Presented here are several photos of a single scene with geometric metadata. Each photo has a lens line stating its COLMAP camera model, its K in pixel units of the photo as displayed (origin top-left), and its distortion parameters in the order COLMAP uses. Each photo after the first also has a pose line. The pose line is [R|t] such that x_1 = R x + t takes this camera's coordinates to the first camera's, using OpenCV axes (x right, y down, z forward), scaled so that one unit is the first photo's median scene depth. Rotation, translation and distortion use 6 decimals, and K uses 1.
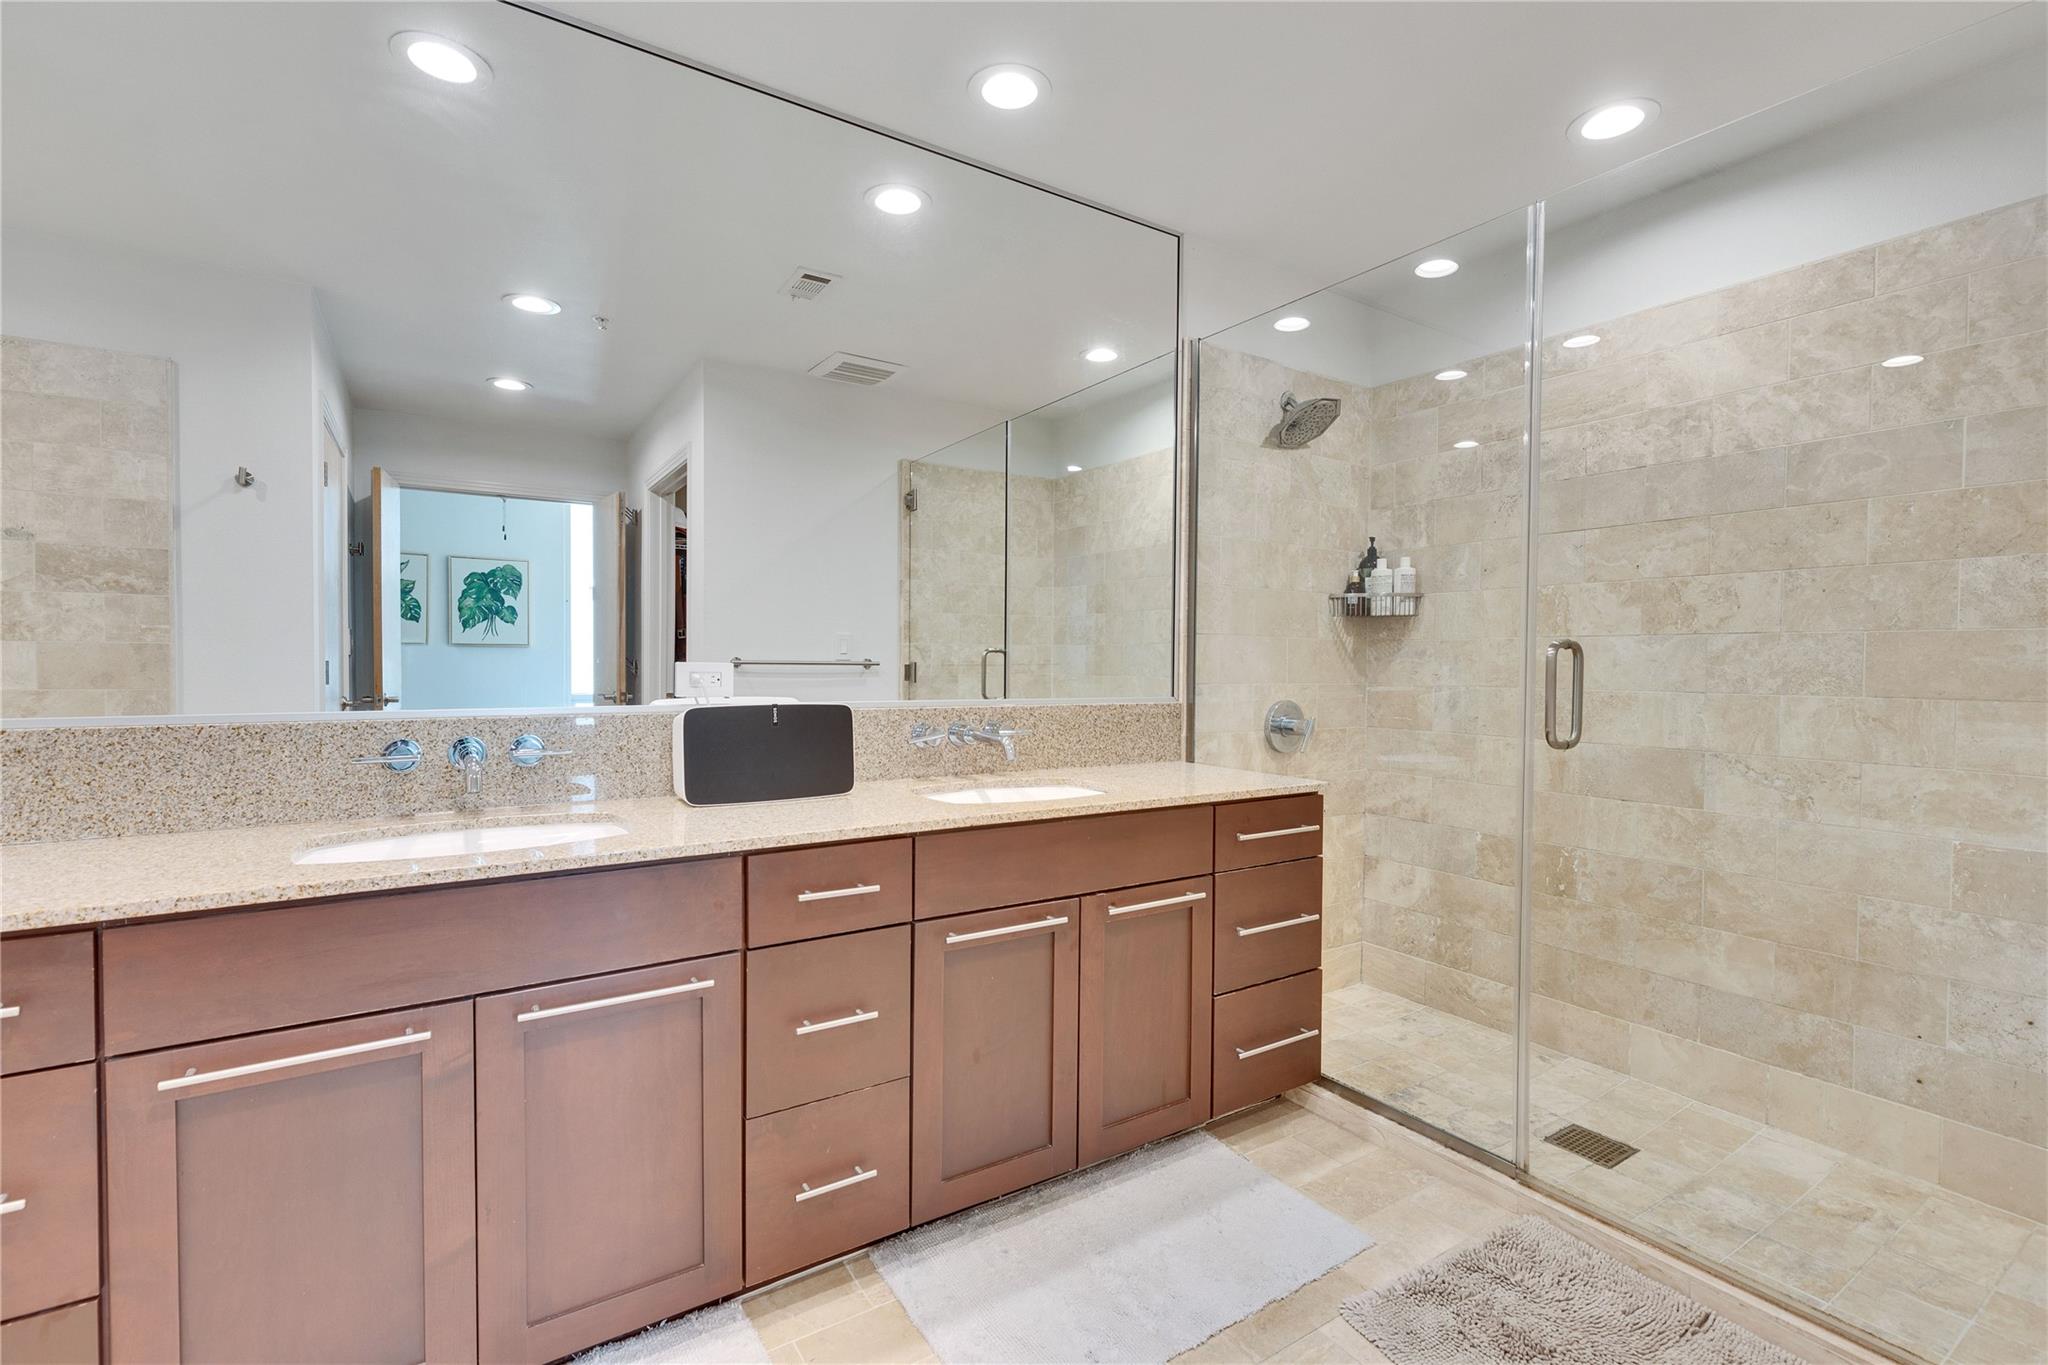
lens RADIAL K [[914.6, 0, 1027.7], [0, 914.6, 683.0], [0, 0, 1]] dist [-0.001955, -0.000525]
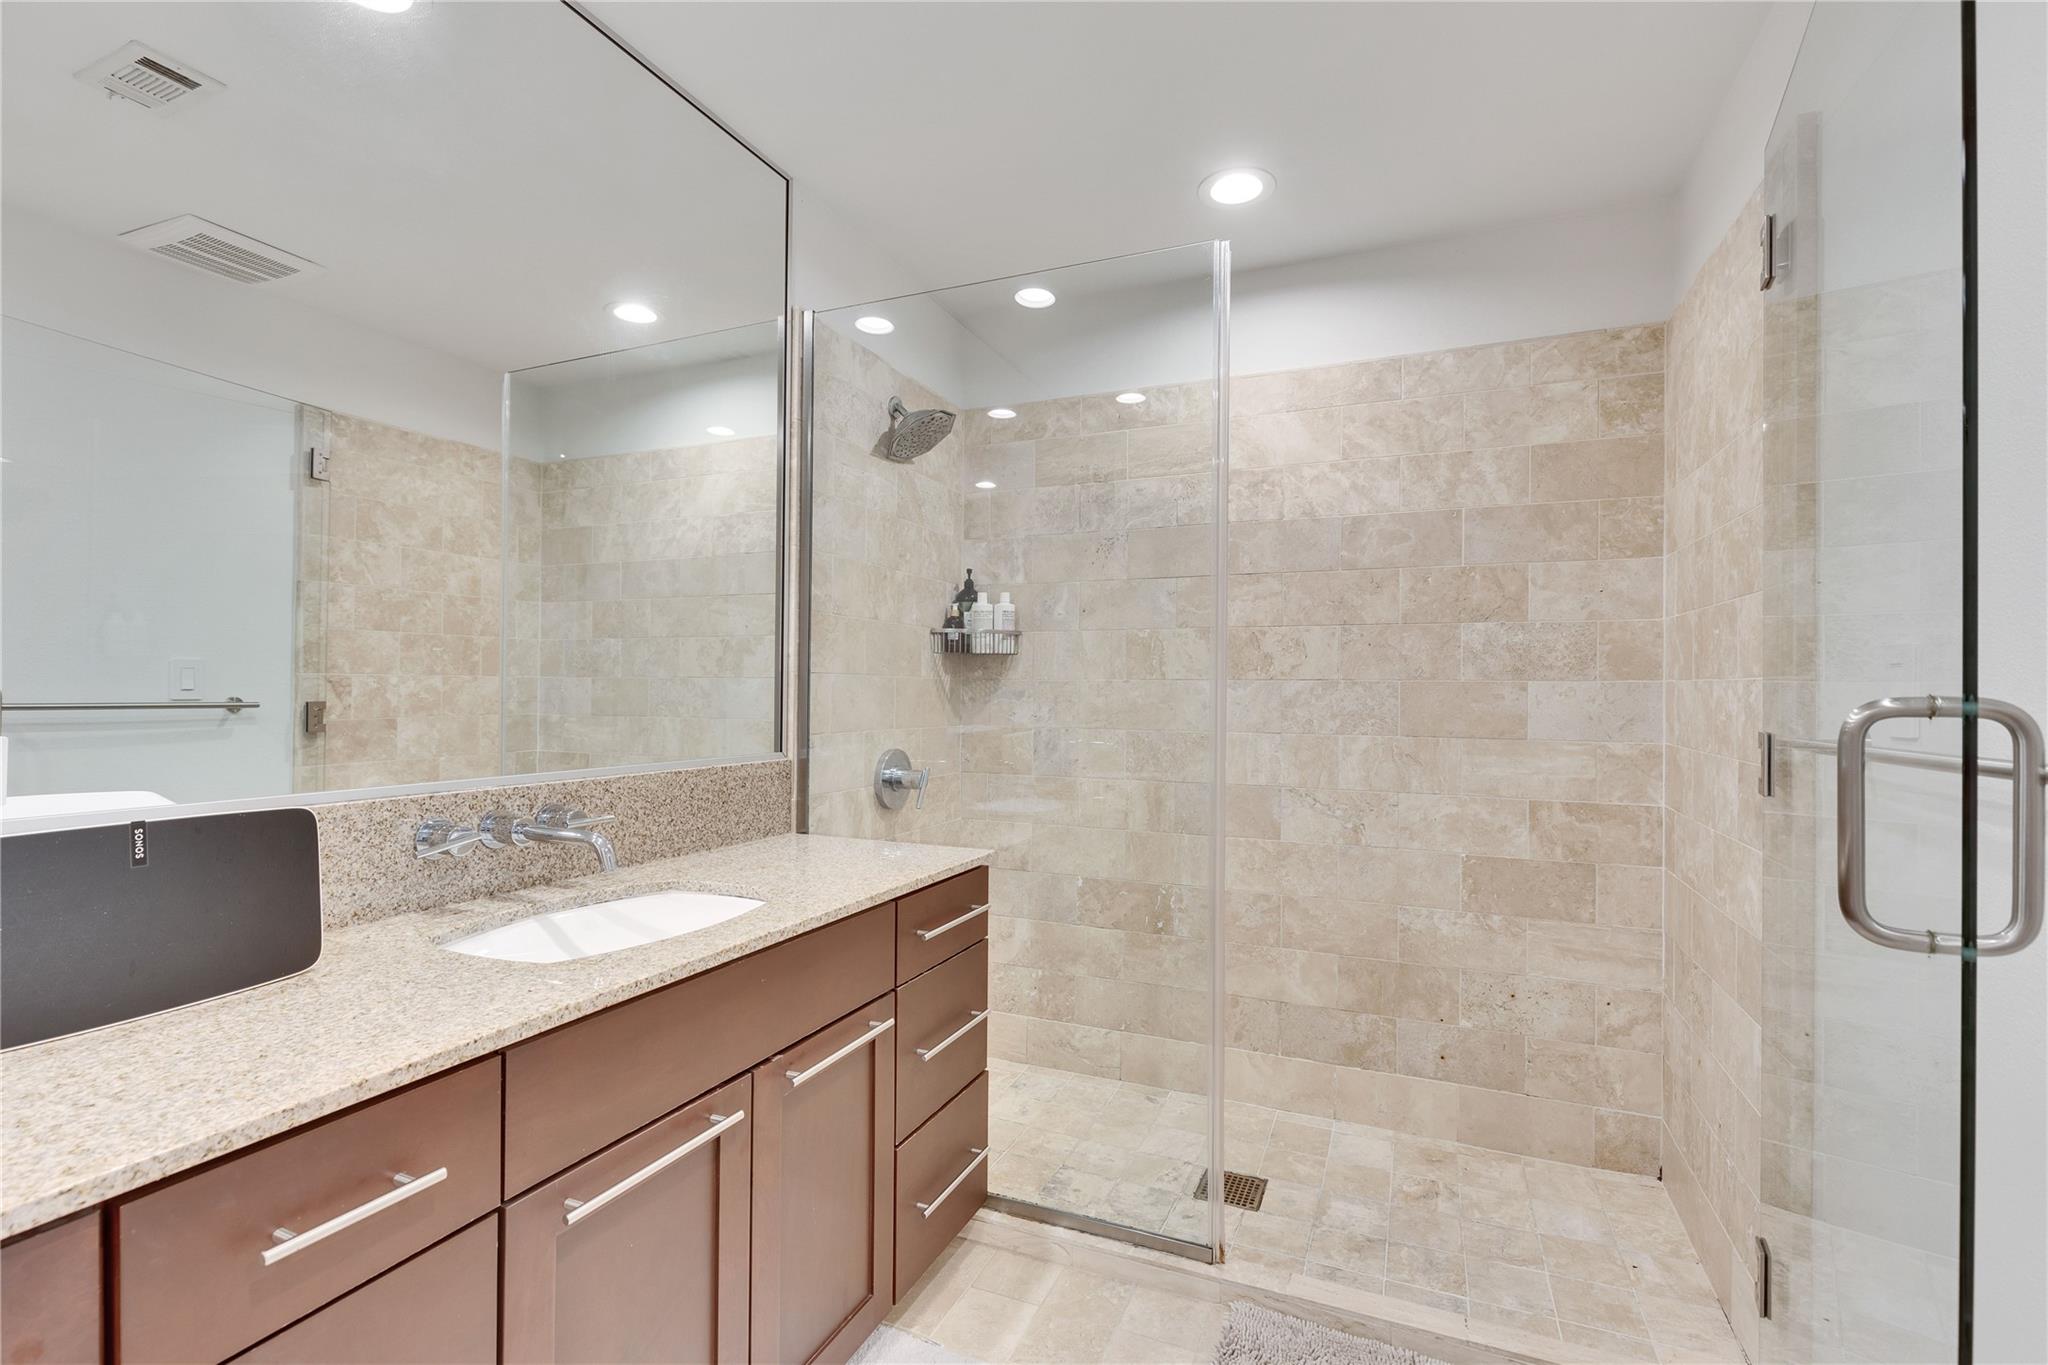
lens RADIAL K [[914.6, 0, 1027.7], [0, 914.6, 683.0], [0, 0, 1]] dist [-0.001955, -0.000525]
pose [[0.829282, 0.002881, 0.558823, -0.105010], [0.010854, 0.999715, -0.021262, -0.025197], [-0.558725, 0.023698, 0.829014, 0.218139]]
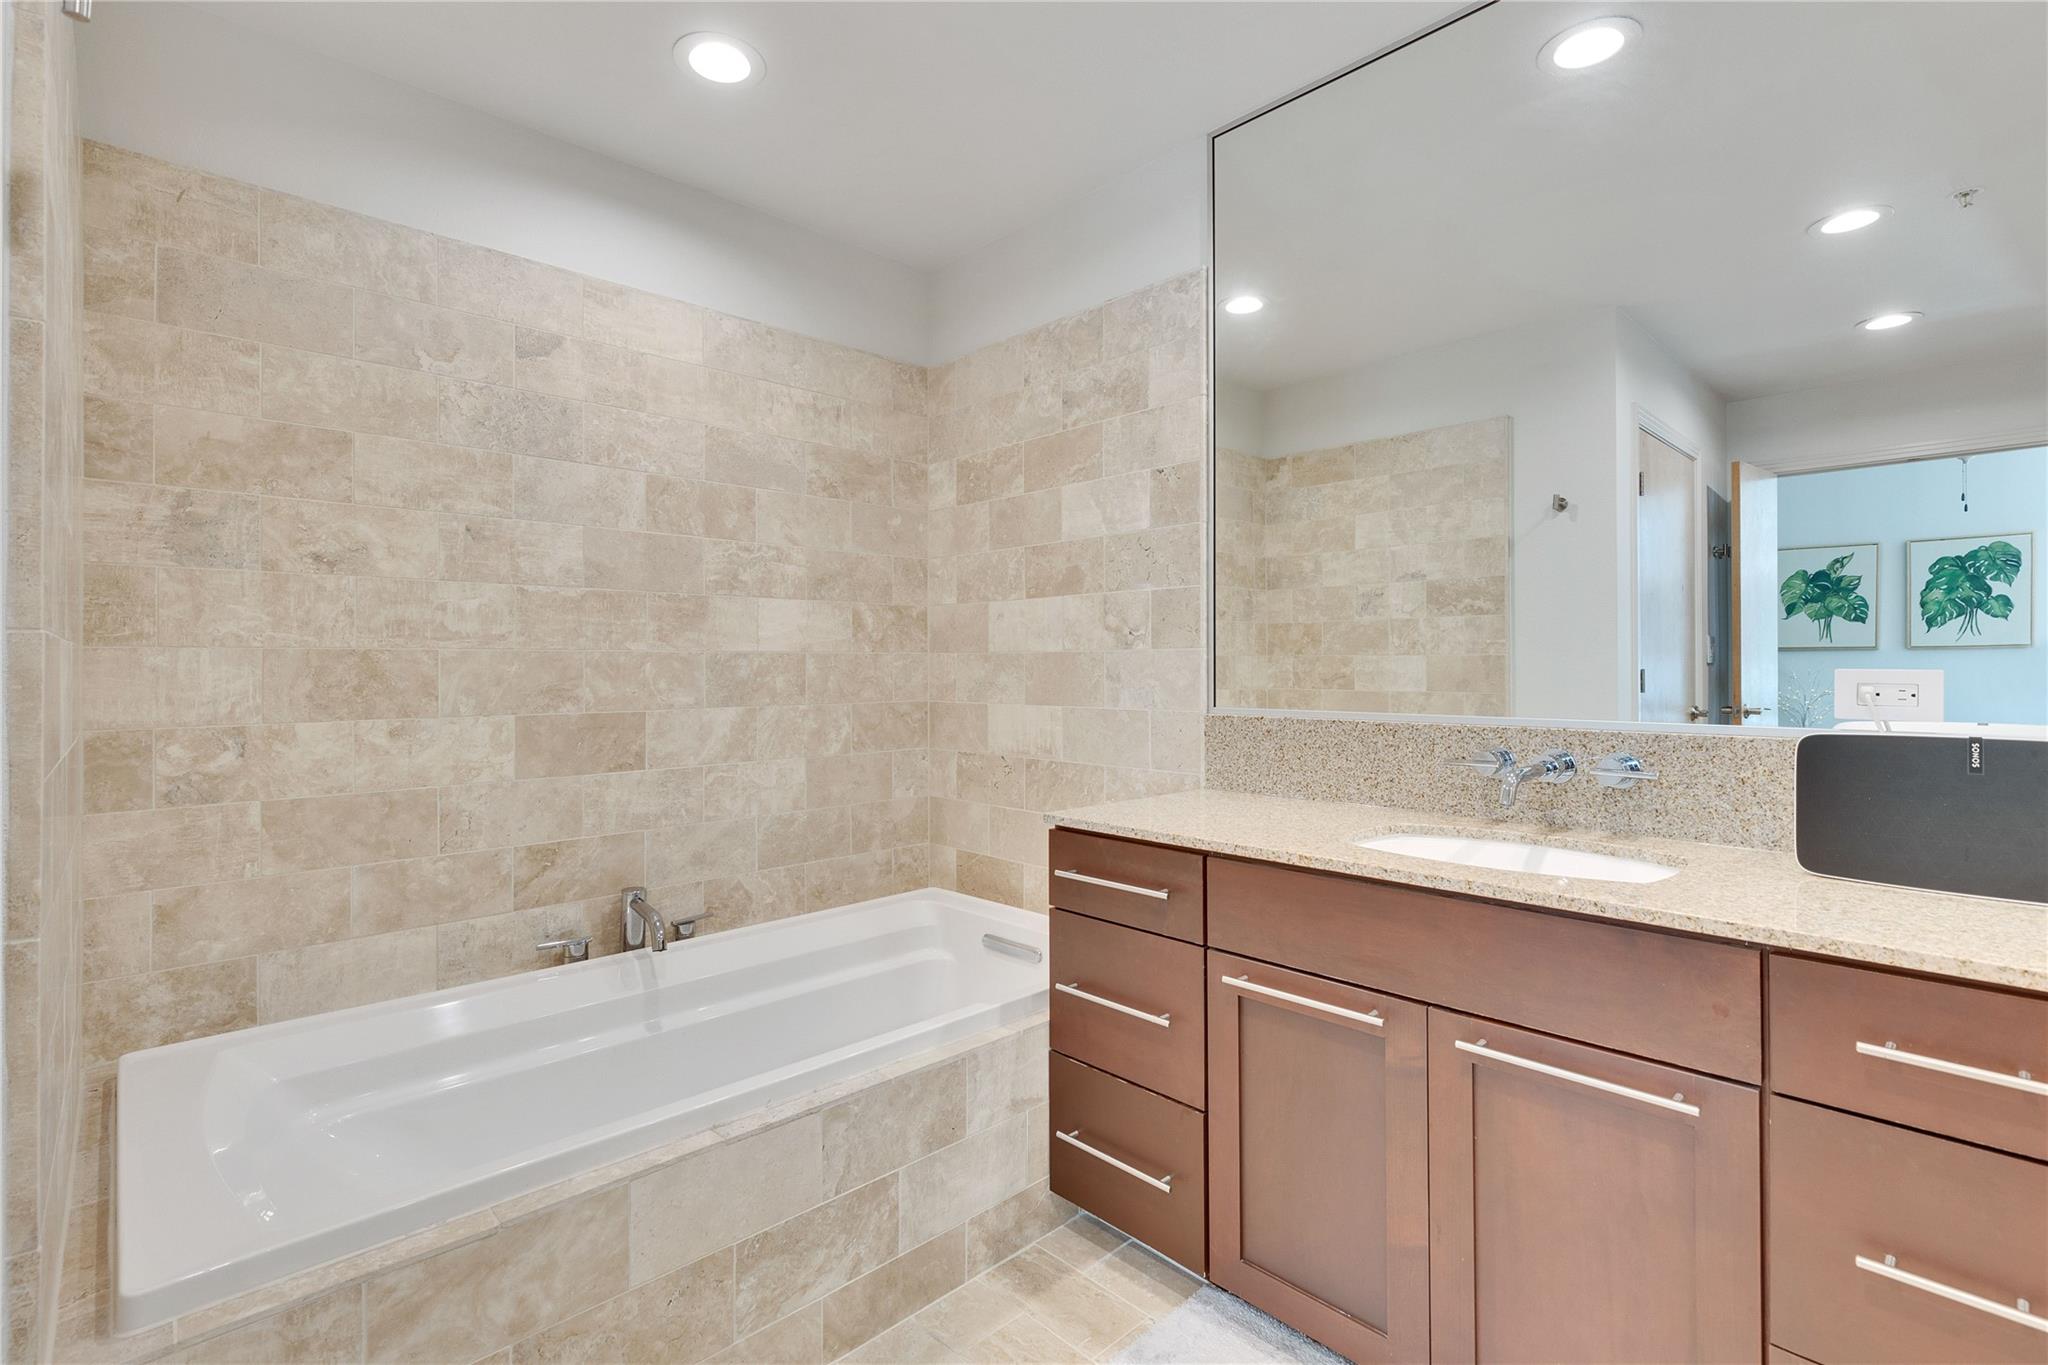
lens RADIAL K [[935.1, 0, 1028.4], [0, 935.1, 679.7], [0, 0, 1]] dist [-0.000058, -0.000068]
pose [[0.180171, 0.007835, -0.983604, 0.154693], [-0.019669, 0.999797, 0.004361, -0.003857], [0.983439, 0.018560, 0.180289, 0.181657]]
